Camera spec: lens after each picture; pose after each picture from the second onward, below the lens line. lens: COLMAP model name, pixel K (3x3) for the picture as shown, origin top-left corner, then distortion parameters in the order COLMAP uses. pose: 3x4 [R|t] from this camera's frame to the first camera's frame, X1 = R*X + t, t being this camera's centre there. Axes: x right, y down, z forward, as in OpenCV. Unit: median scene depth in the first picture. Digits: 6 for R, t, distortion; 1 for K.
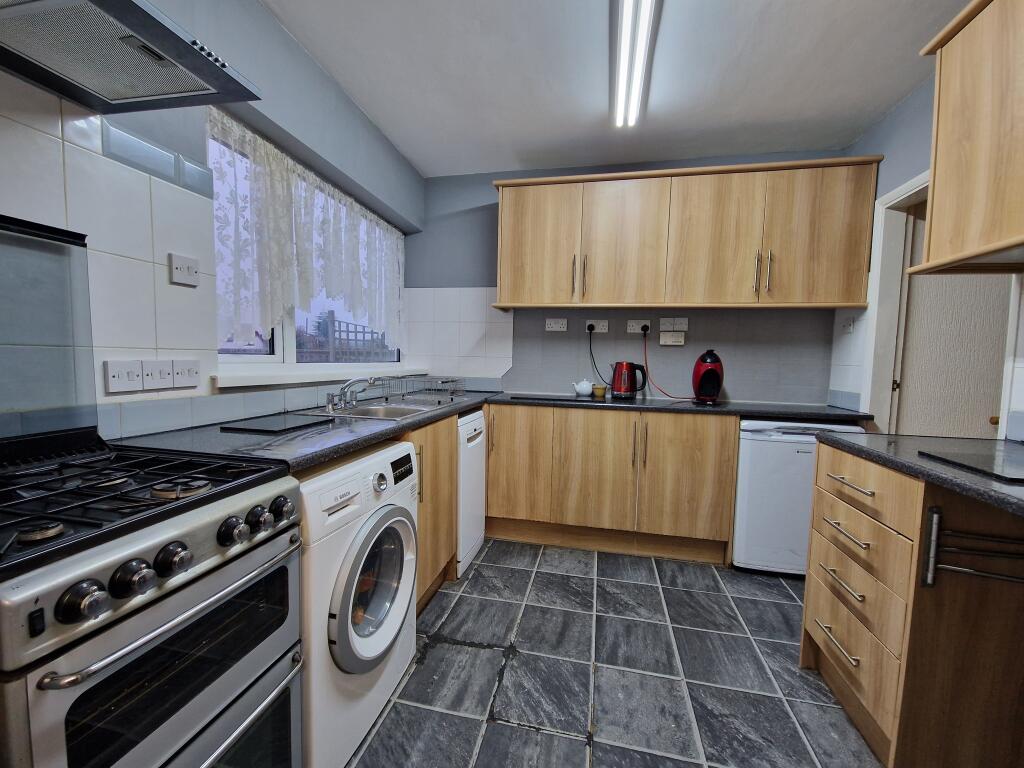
lens RADIAL K [[417.5, 0, 509.9], [0, 417.5, 387.6], [0, 0, 1]] dist [0.003687, -0.000509]
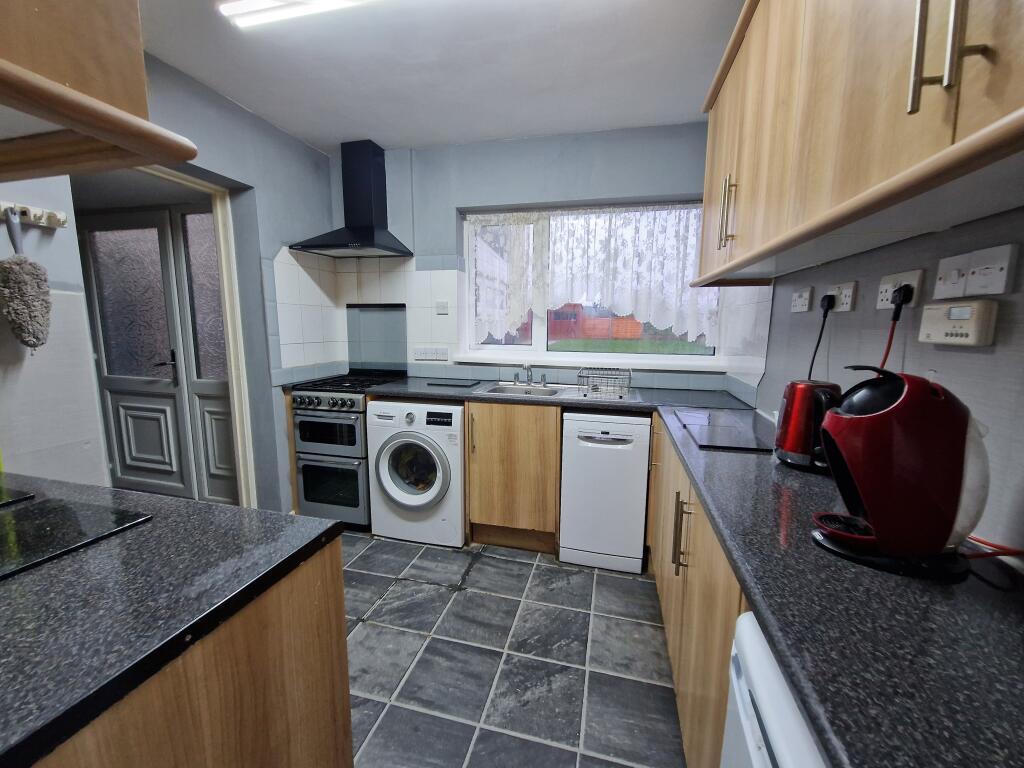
lens RADIAL K [[417.5, 0, 507.5], [0, 417.5, 381.6], [0, 0, 1]] dist [0.003687, -0.000509]
pose [[-0.035415, 0.114745, -0.992763, 1.107862], [-0.078742, 0.989978, 0.117232, -0.134651], [0.996266, 0.082324, -0.026025, 1.080079]]
